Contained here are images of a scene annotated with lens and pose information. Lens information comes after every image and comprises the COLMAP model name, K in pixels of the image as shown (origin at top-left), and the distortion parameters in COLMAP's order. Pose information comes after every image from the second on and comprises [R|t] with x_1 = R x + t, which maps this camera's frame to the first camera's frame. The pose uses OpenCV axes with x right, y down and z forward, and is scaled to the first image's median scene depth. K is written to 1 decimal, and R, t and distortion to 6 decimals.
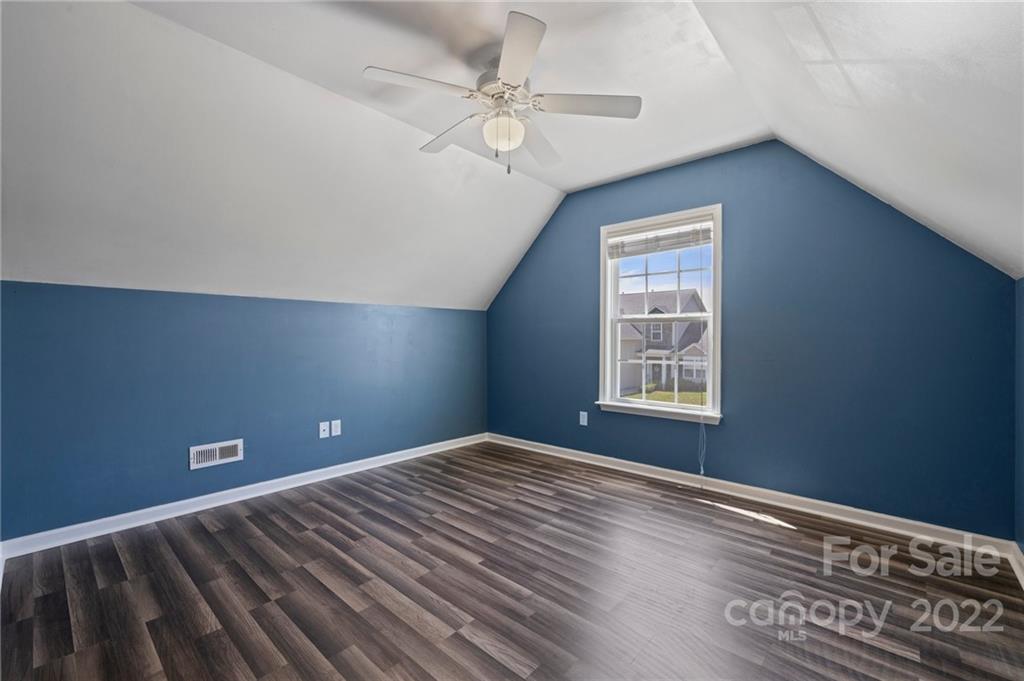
lens RADIAL K [[434.3, 0, 512.0], [0, 434.3, 340.5], [0, 0, 1]] dist [-0.000037, 0.000107]
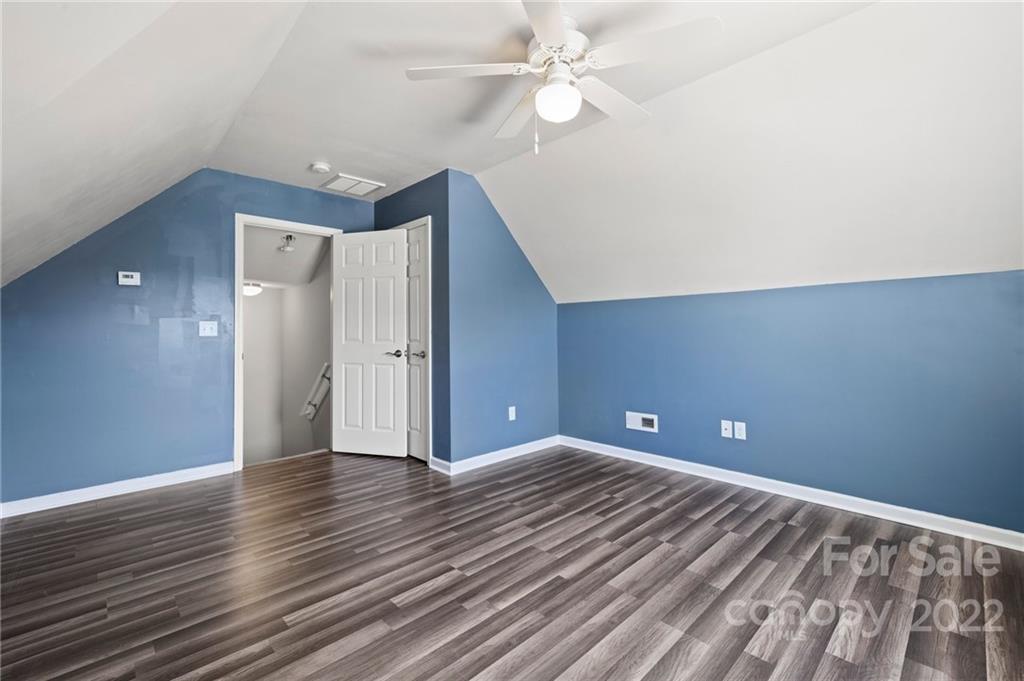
lens RADIAL K [[434.3, 0, 512.0], [0, 434.3, 340.5], [0, 0, 1]] dist [-0.000037, 0.000107]
pose [[-0.071340, 0.018646, -0.997278, 0.691273], [0.004864, 0.999820, 0.018345, -0.006113], [0.997440, -0.003542, -0.071418, 0.790393]]
